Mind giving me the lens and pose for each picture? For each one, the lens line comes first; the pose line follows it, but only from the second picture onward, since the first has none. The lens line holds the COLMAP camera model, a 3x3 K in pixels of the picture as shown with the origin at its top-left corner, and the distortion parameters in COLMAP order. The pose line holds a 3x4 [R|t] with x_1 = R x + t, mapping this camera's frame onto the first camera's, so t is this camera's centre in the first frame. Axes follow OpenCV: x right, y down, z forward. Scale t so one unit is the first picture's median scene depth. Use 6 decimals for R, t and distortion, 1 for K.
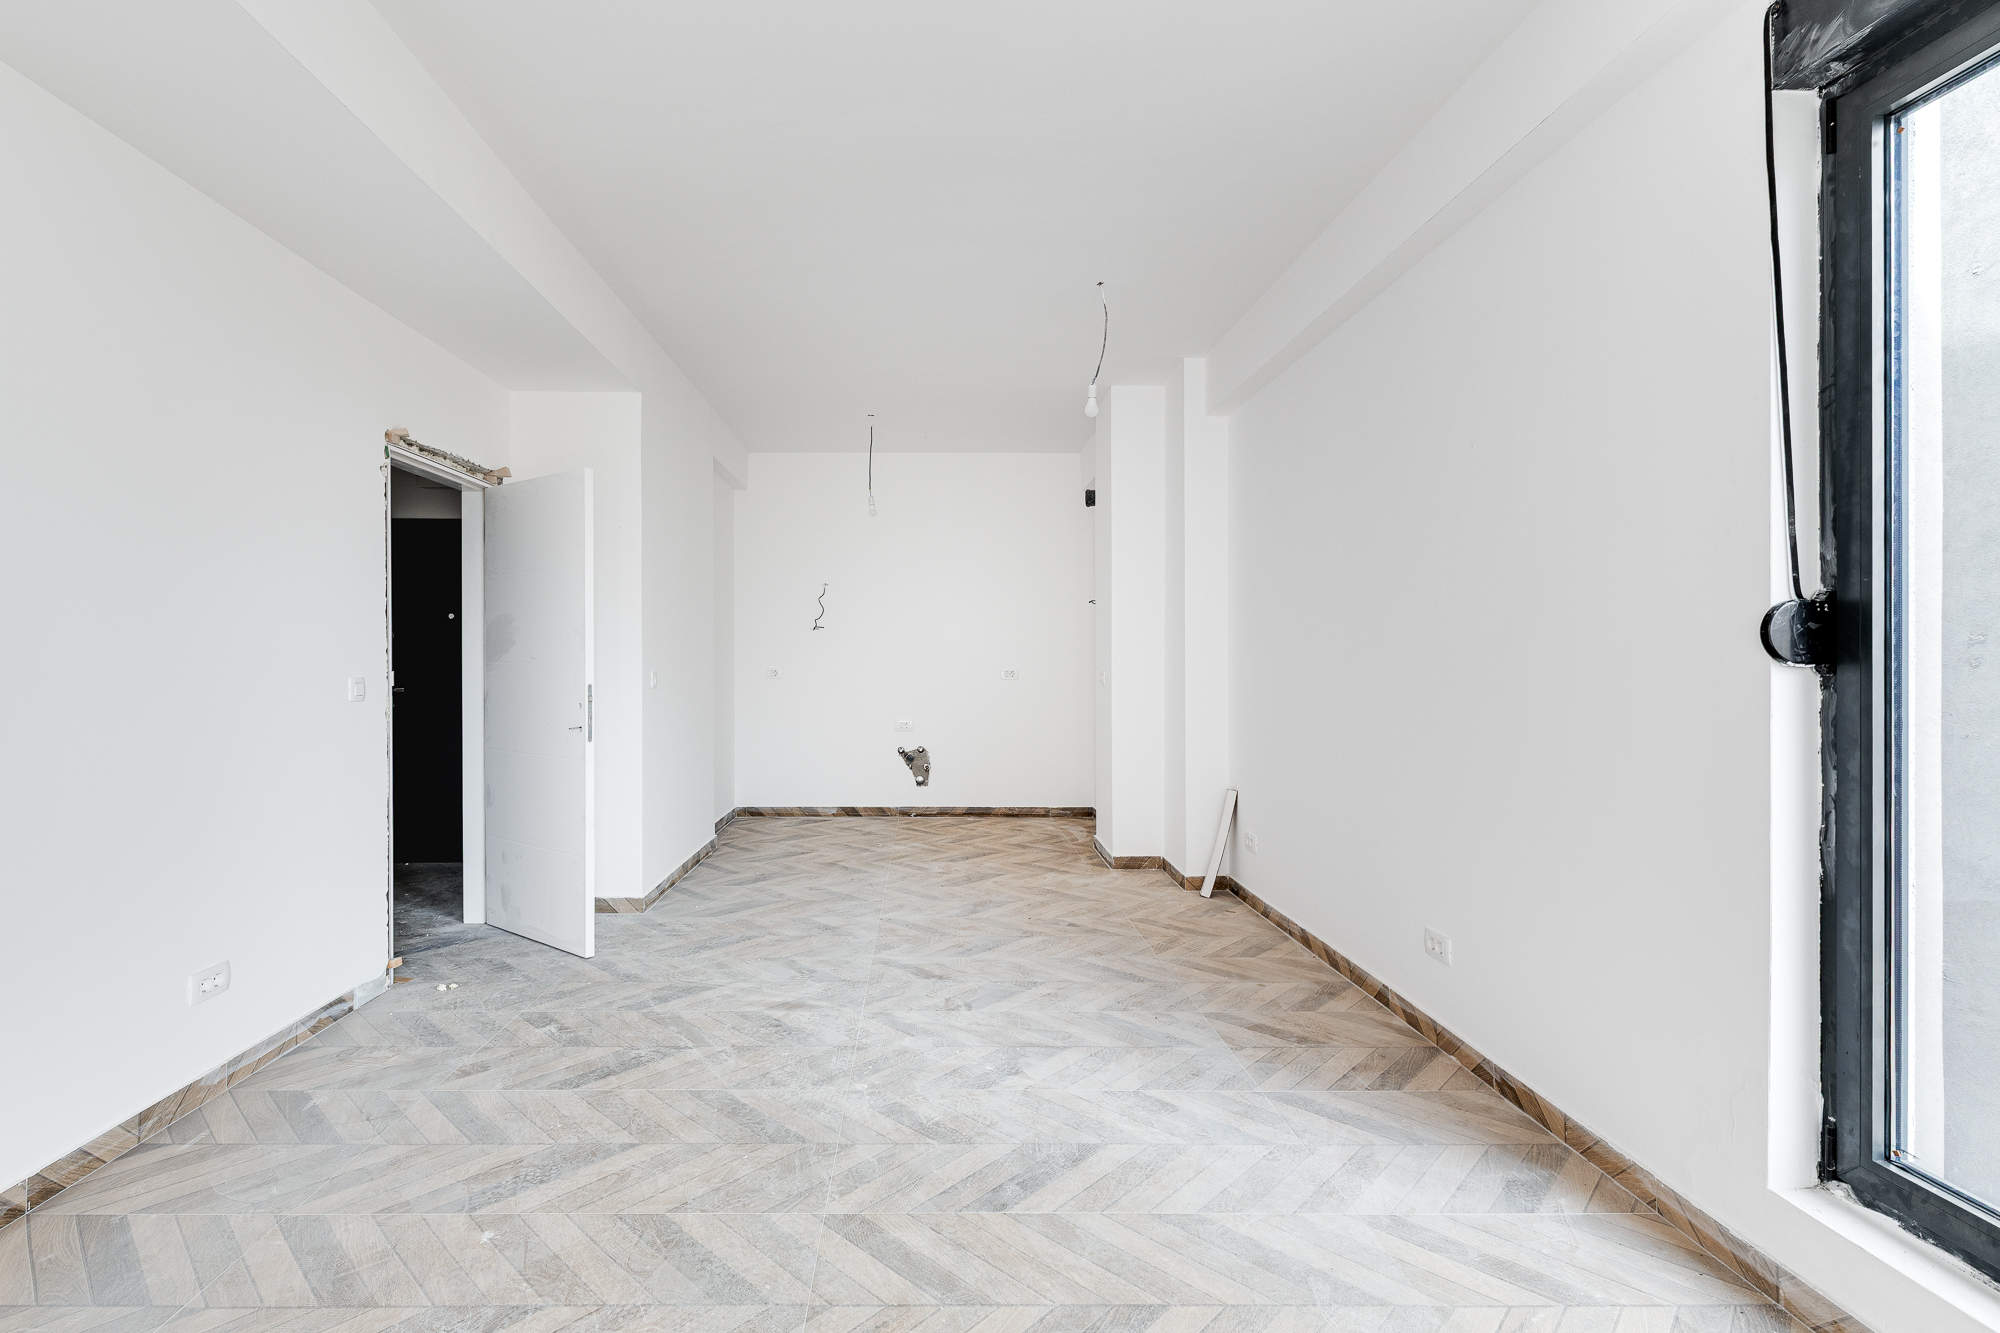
lens RADIAL K [[930.1, 0, 946.5], [0, 930.1, 670.5], [0, 0, 1]] dist [0.019497, -0.008751]
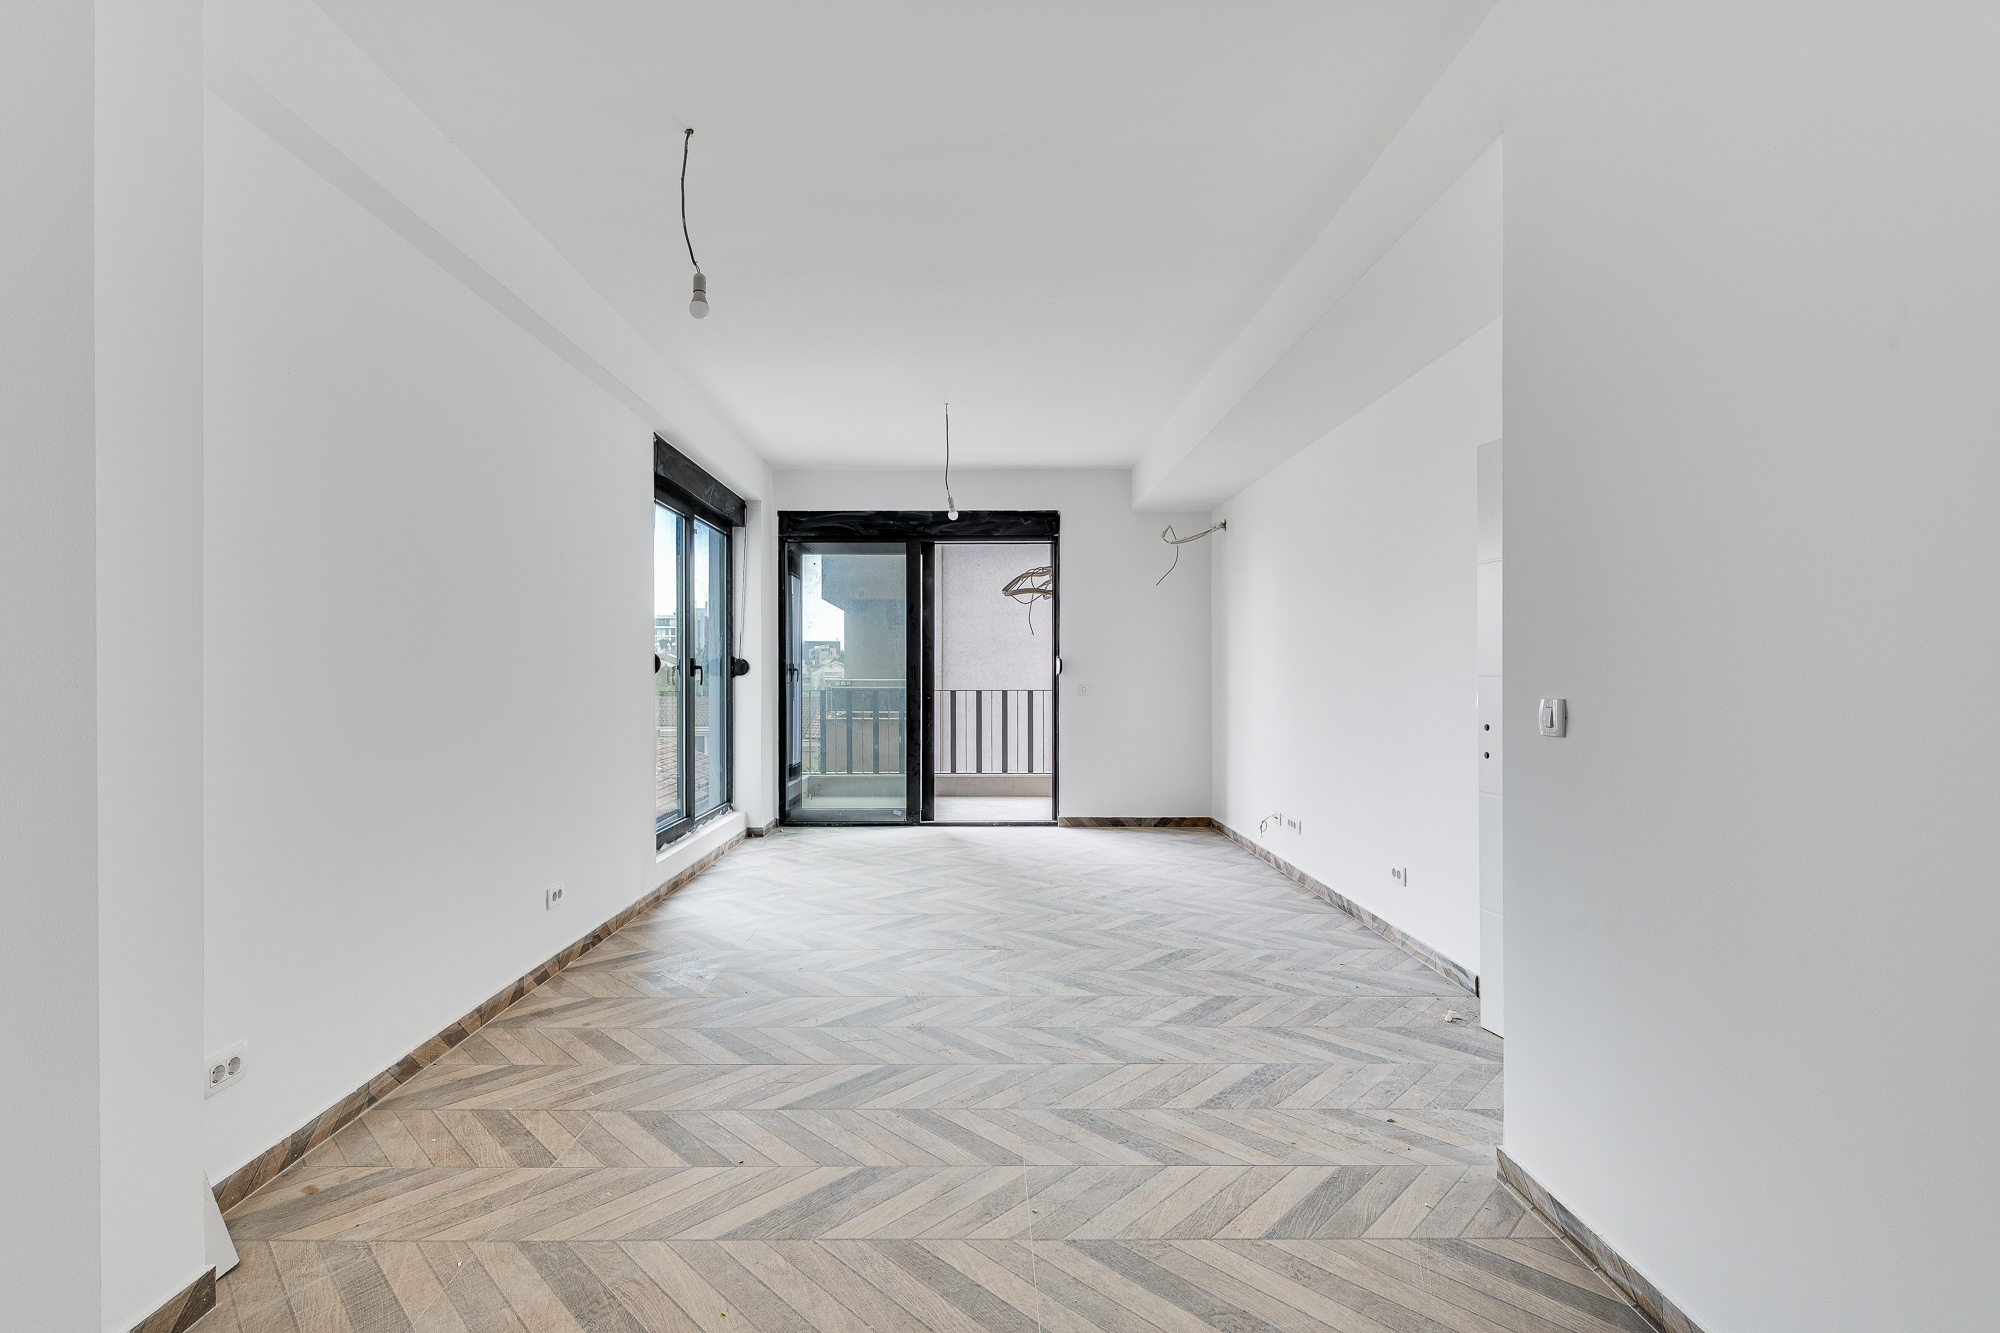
lens RADIAL K [[904.1, 0, 1000.0], [0, 904.1, 666.5], [0, 0, 1]] dist [0.011984, -0.000314]
pose [[-0.999987, -0.000049, -0.005061, -0.091301], [-0.000078, 0.999984, 0.005703, -0.031510], [0.005061, 0.005703, -0.999971, 2.511111]]
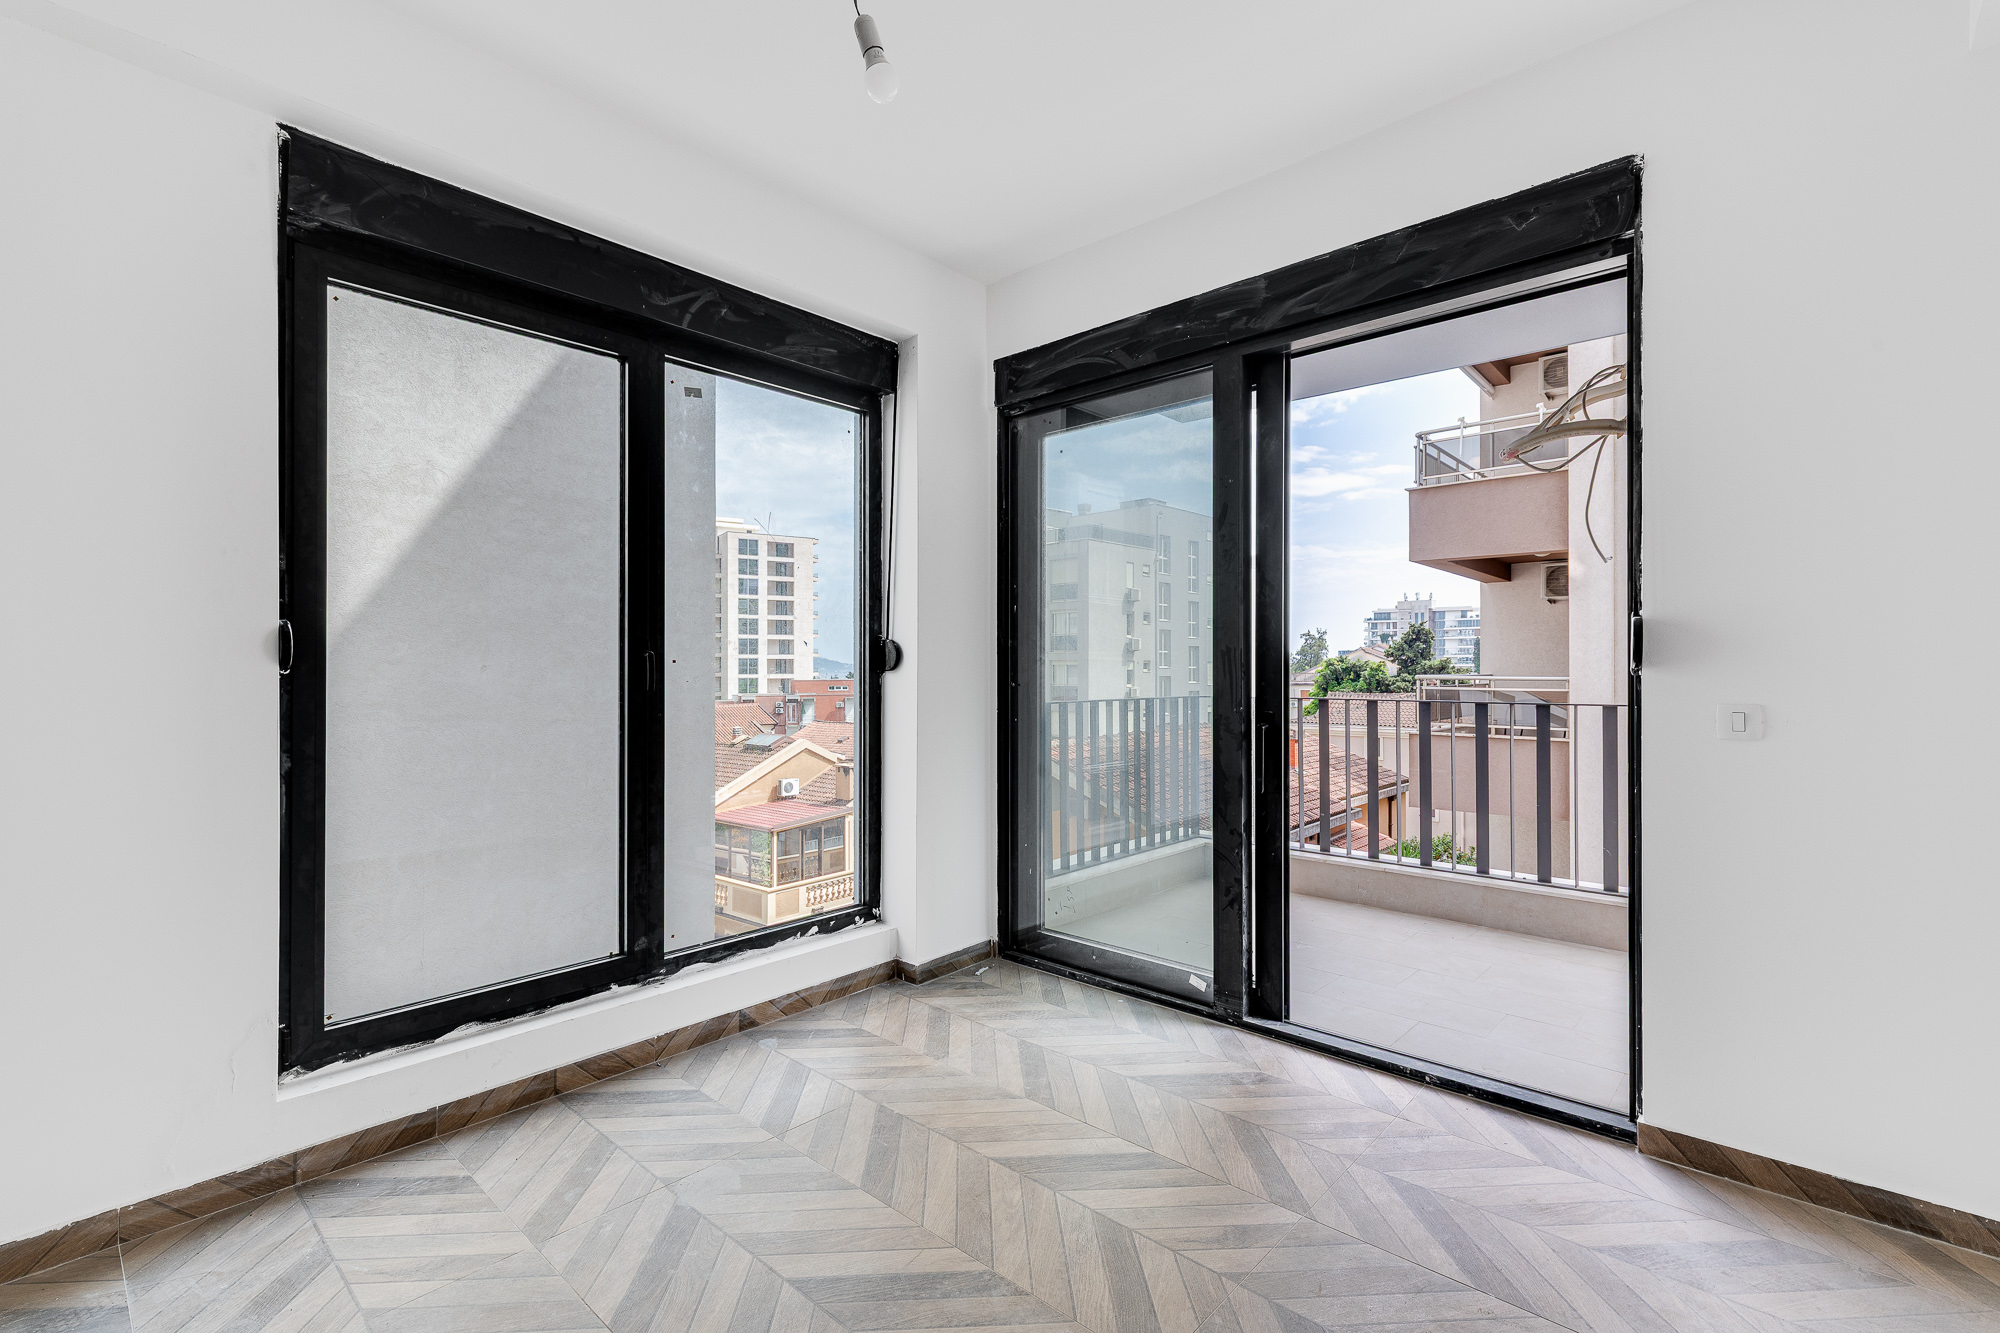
lens RADIAL K [[904.4, 0, 1013.8], [0, 904.4, 663.4], [0, 0, 1]] dist [0.019808, -0.008871]
pose [[-0.736098, 0.007395, 0.676835, -0.432095], [0.012574, 0.999917, 0.002750, -0.005219], [-0.676759, 0.010535, -0.736130, 0.837038]]
